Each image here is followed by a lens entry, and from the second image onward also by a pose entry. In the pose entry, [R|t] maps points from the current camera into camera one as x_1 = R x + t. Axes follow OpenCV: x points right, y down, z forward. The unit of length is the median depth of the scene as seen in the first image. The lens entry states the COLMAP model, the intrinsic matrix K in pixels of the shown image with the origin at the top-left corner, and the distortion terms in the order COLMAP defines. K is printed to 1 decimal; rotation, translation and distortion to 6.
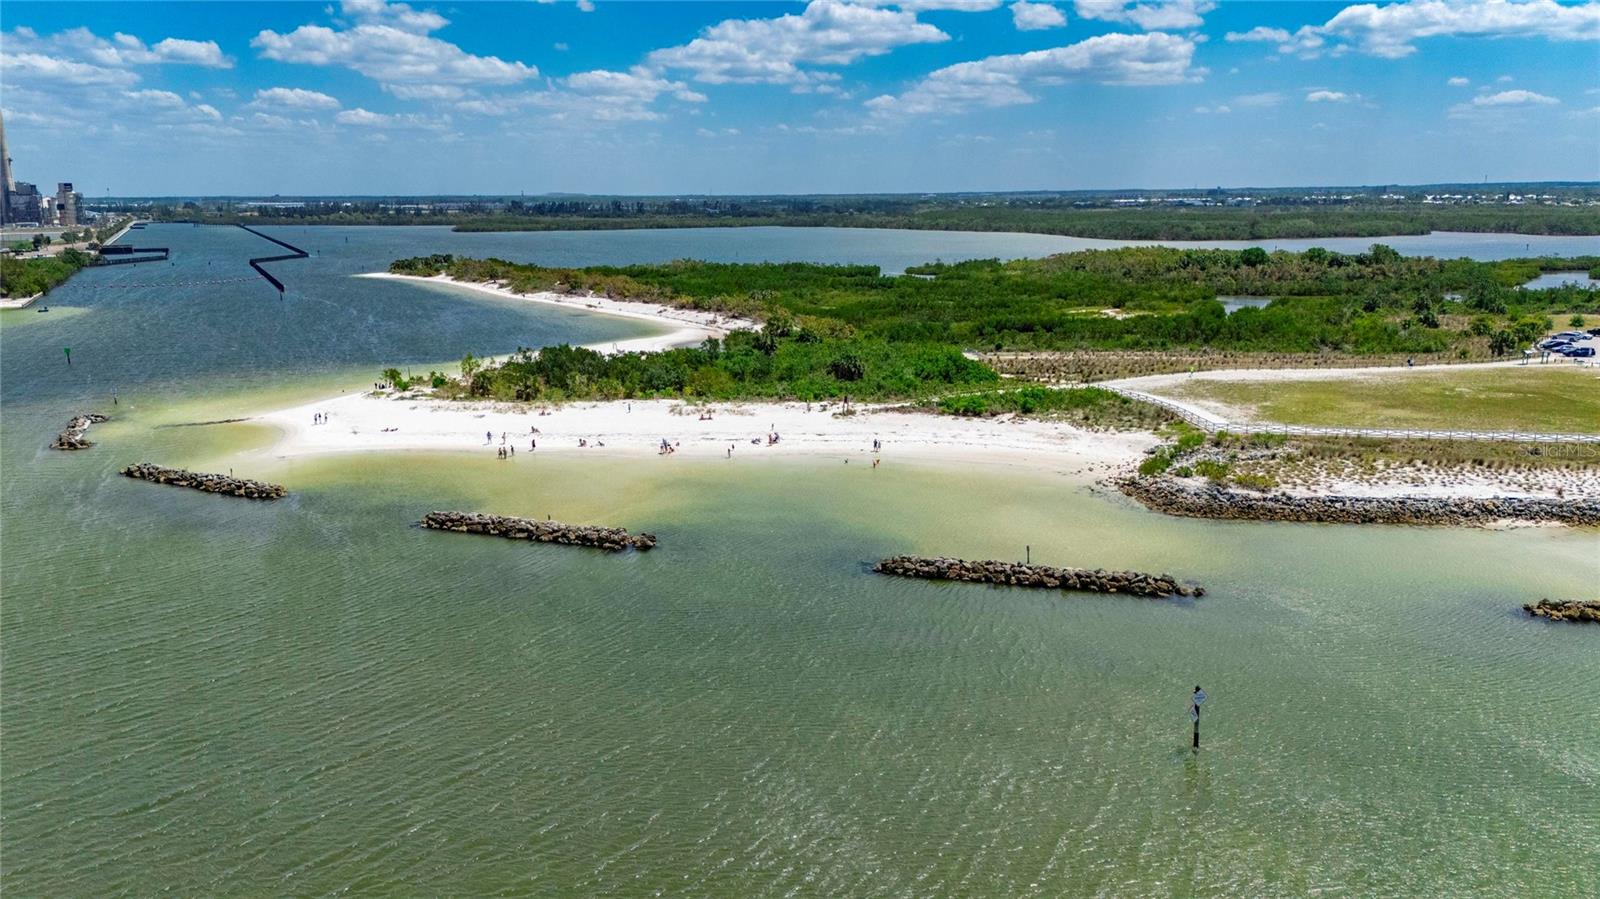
lens RADIAL K [[1249.7, 0, 770.4], [0, 1249.7, 451.1], [0, 0, 1]] dist [0.027118, -0.004232]
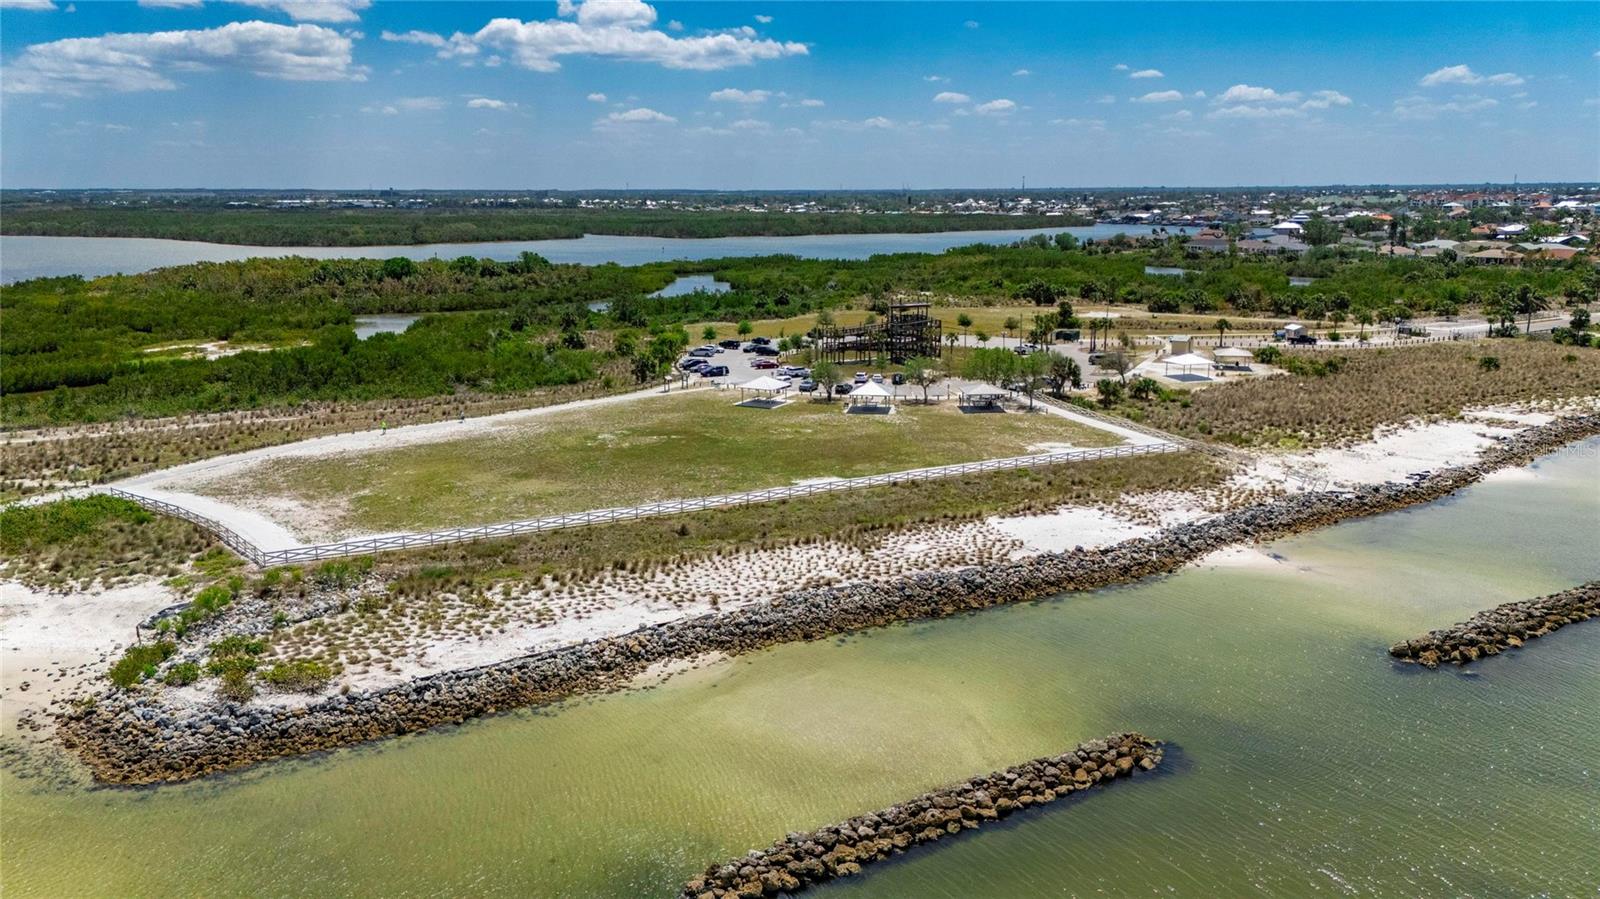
lens RADIAL K [[1249.7, 0, 770.4], [0, 1249.7, 451.1], [0, 0, 1]] dist [0.027118, -0.004232]
pose [[0.816124, -0.106554, 0.567969, 0.101515], [0.106635, 0.993744, 0.033207, -0.034259], [-0.567953, 0.033464, 0.822380, 0.154983]]
